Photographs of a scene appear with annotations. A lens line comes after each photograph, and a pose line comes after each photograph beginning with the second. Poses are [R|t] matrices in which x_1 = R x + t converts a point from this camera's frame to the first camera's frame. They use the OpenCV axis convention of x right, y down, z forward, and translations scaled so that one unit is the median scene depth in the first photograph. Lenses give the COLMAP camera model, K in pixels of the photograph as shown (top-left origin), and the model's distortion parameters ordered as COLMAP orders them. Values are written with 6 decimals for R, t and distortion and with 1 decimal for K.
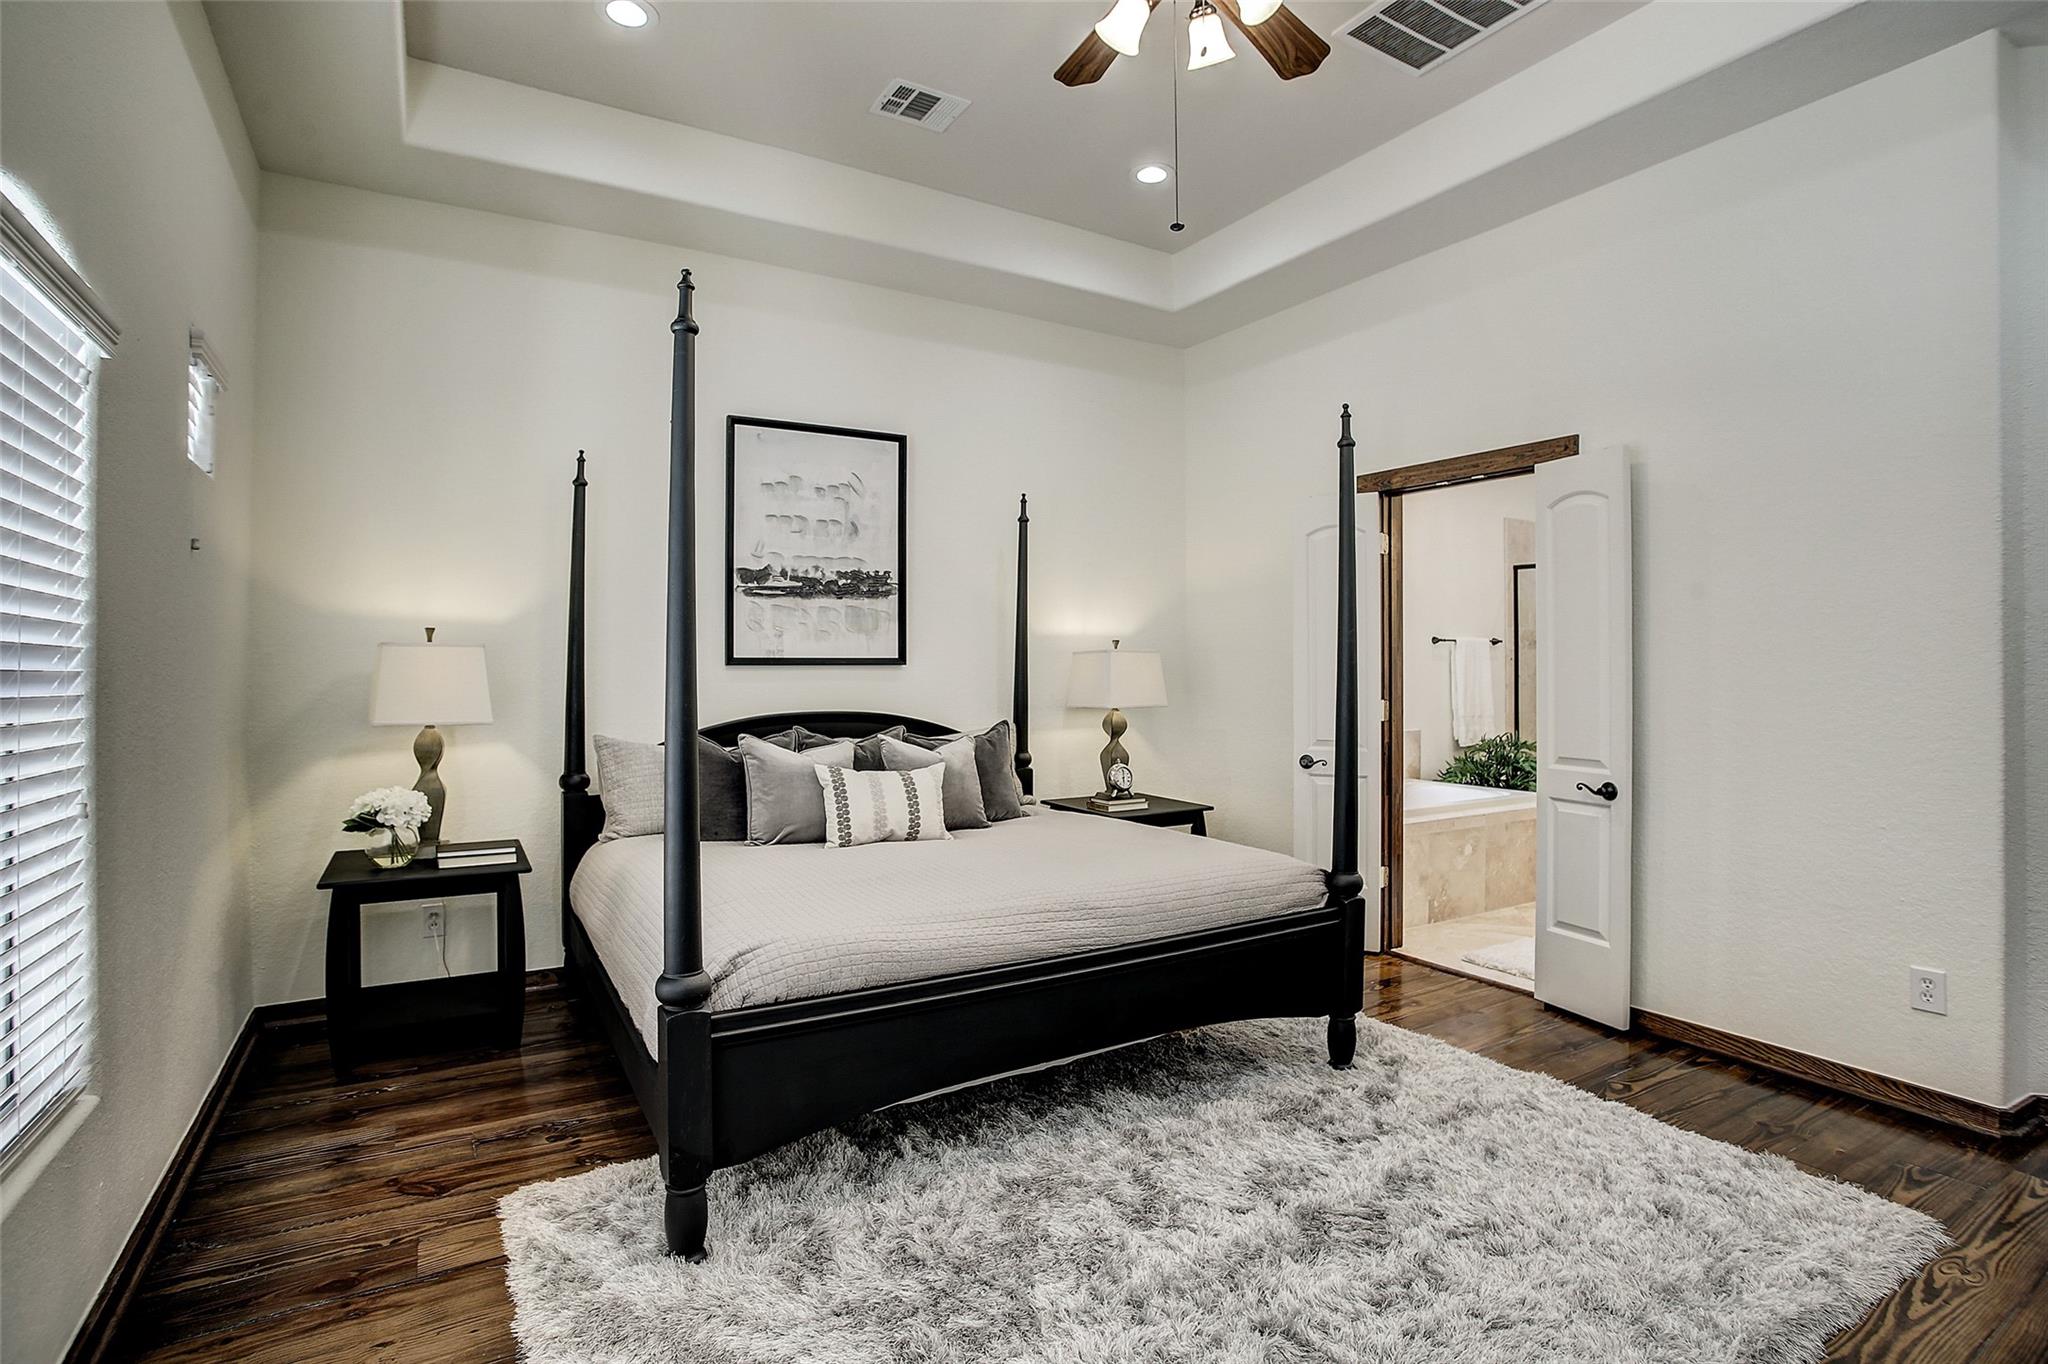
lens RADIAL K [[1005.9, 0, 1015.2], [0, 1005.9, 678.8], [0, 0, 1]] dist [-0.067543, 0.025329]
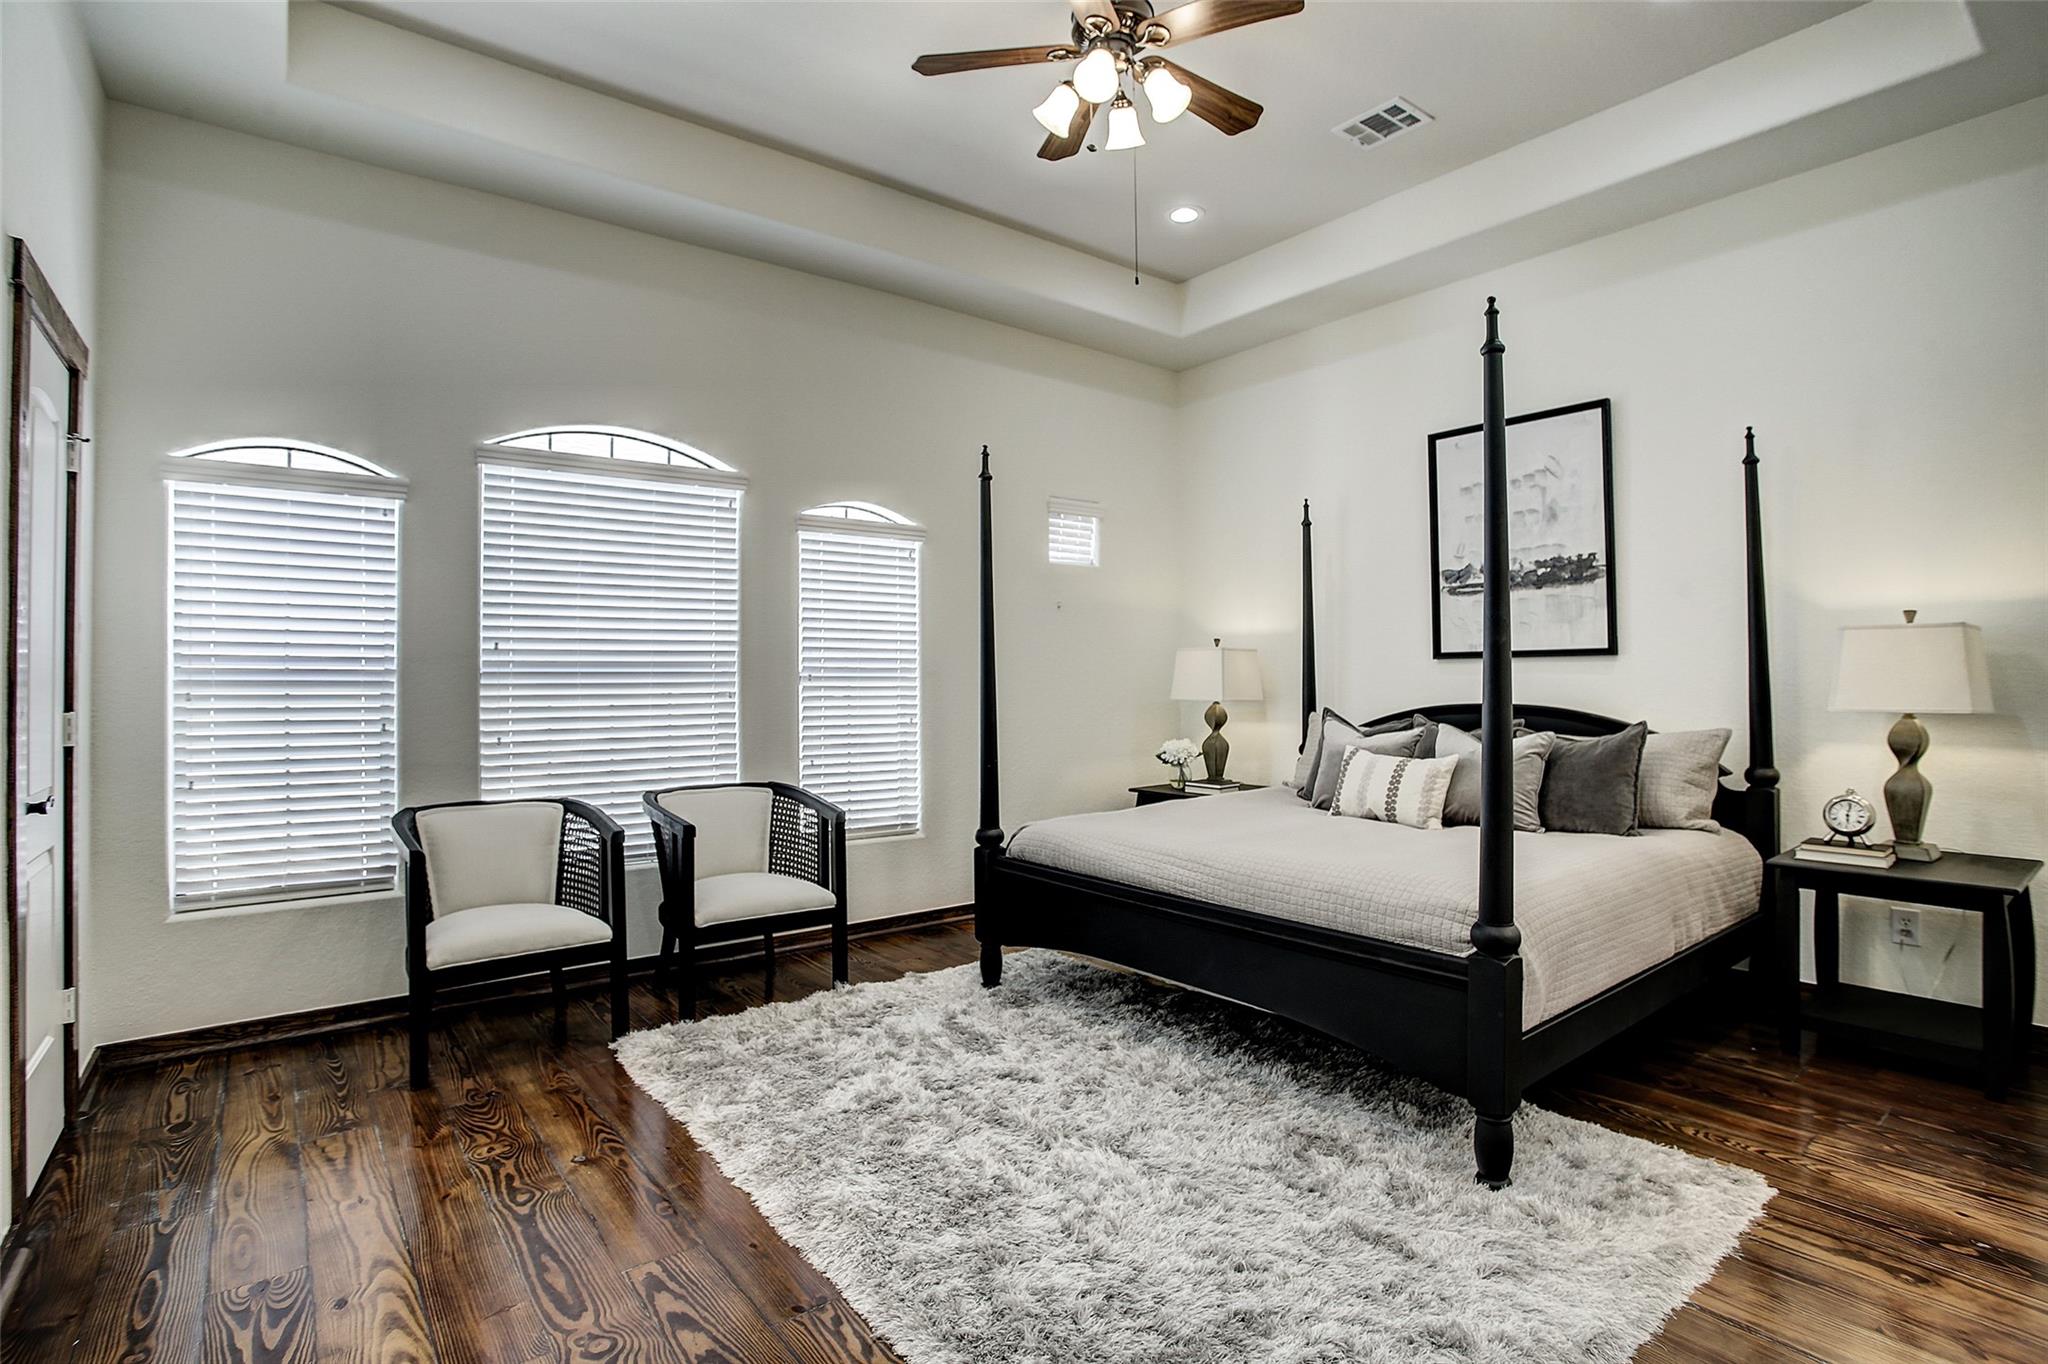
lens RADIAL K [[1005.9, 0, 1025.1], [0, 1005.9, 685.1], [0, 0, 1]] dist [-0.067543, 0.025329]
pose [[0.135765, 0.009029, -0.990700, 0.706419], [-0.001258, 0.999959, 0.008941, 0.005316], [0.990740, 0.000032, 0.135771, 0.377575]]
